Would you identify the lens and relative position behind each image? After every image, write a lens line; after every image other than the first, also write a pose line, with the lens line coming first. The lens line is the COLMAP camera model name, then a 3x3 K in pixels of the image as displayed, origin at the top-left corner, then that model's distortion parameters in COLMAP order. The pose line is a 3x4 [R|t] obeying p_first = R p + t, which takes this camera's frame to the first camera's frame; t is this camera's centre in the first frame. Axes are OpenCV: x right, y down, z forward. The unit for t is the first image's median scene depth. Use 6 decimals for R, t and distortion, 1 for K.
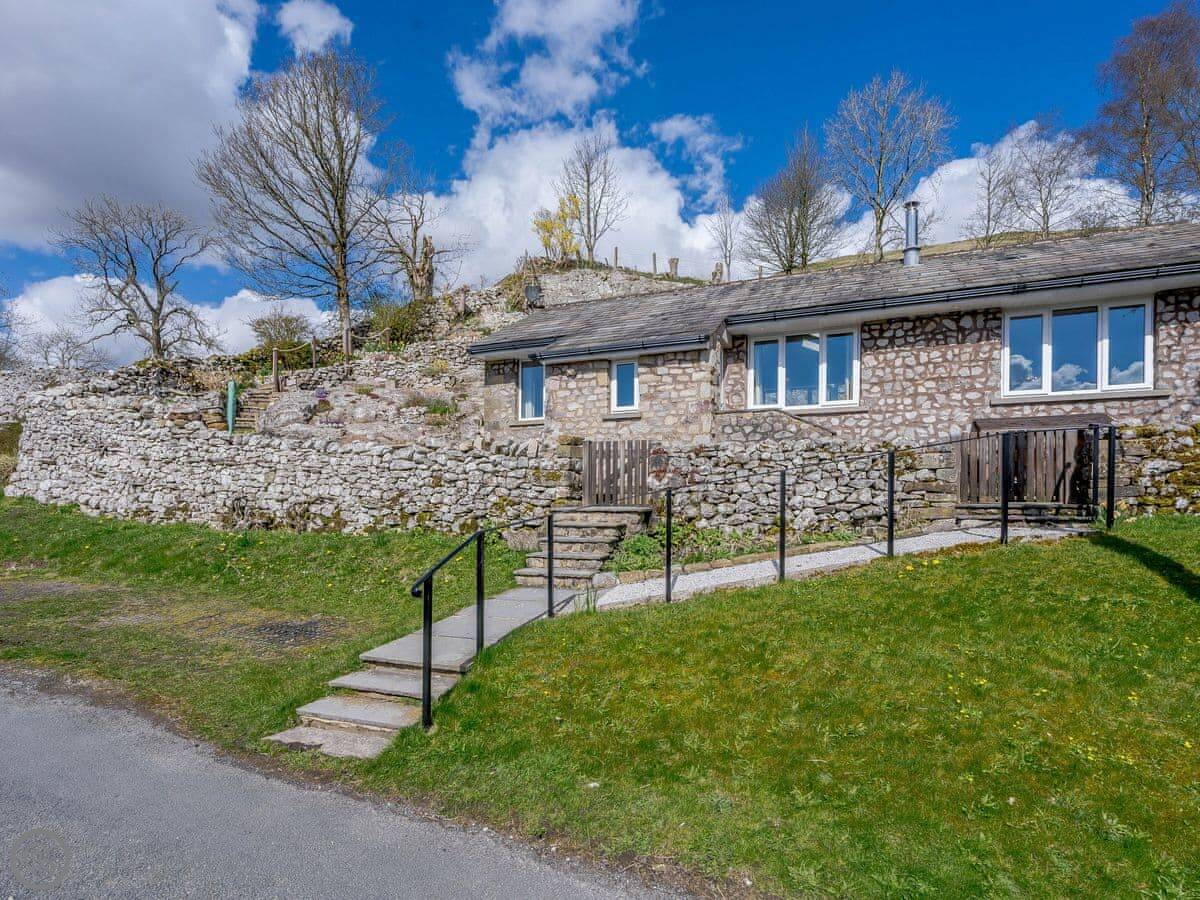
lens RADIAL K [[631.8, 0, 601.0], [0, 631.8, 511.6], [0, 0, 1]] dist [-0.004432, 0.001782]
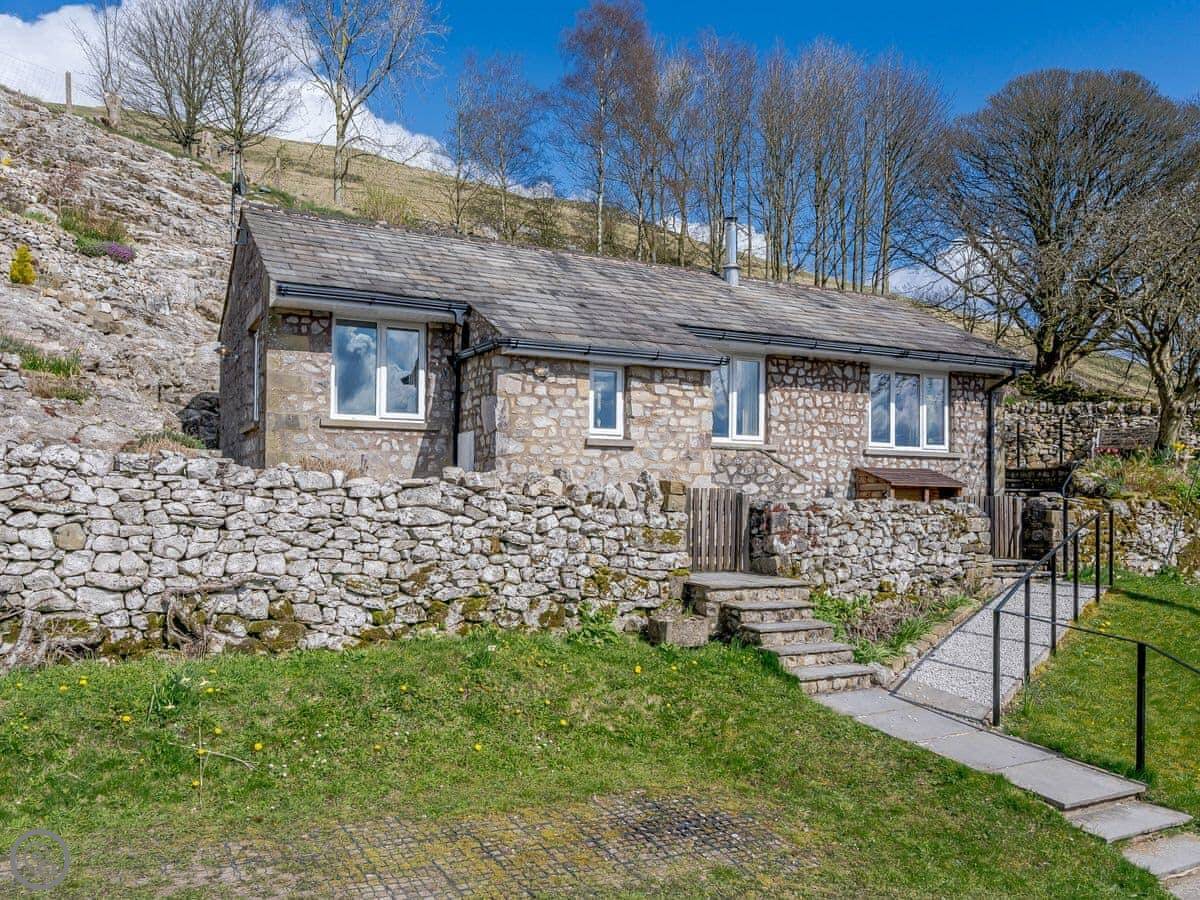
lens RADIAL K [[953.7, 0, 598.9], [0, 953.7, 480.9], [0, 0, 1]] dist [0.007947, 0.005765]
pose [[0.641373, 0.020095, 0.766966, -0.856916], [-0.001611, 0.999690, -0.024845, -0.083058], [-0.767228, 0.014700, 0.641206, 0.315081]]
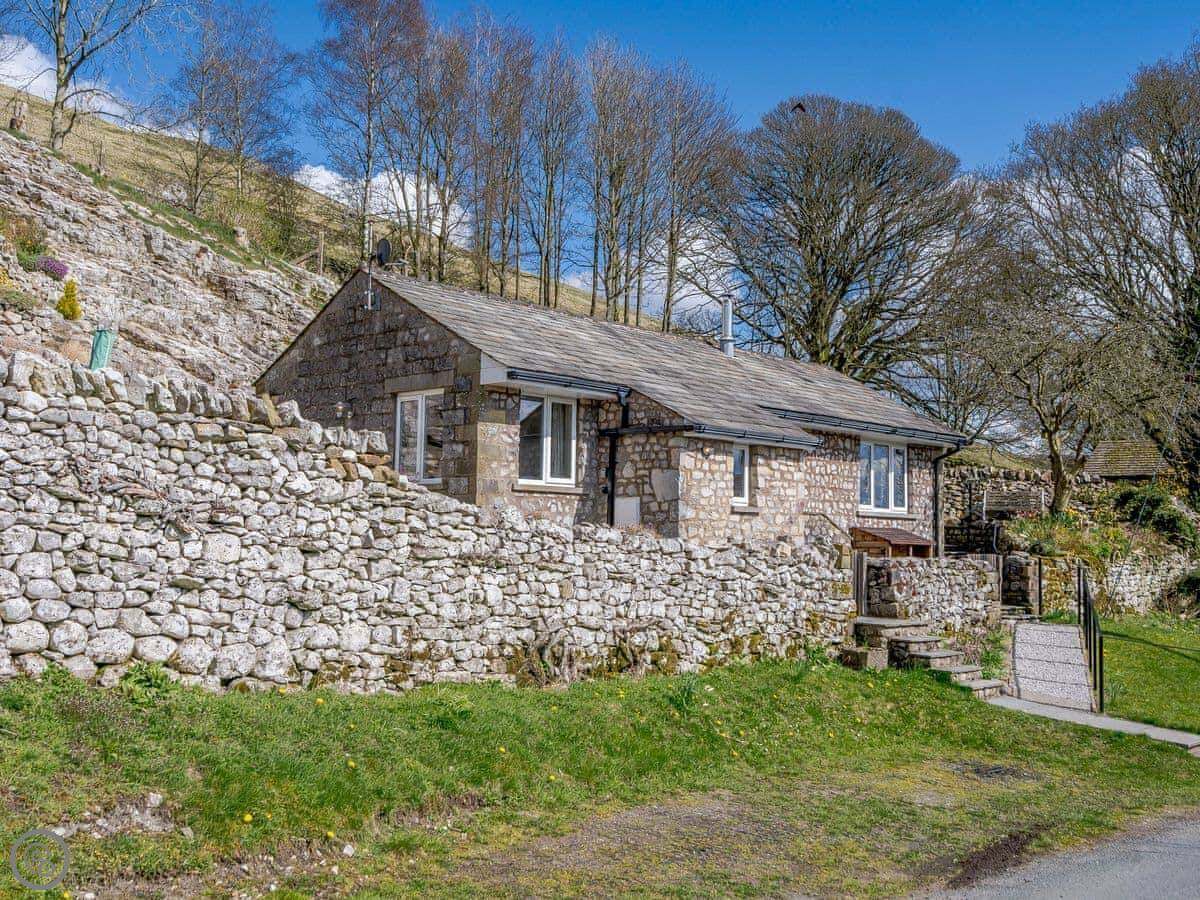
lens RADIAL K [[1227.4, 0, 600.0], [0, 1227.4, 450.0], [0, 0, 1]] dist [0.000876, 0.001089]
pose [[0.361456, 0.077668, 0.929149, -1.706221], [-0.010158, 0.996793, -0.079371, -0.100245], [-0.932334, 0.019251, 0.361085, 0.594390]]
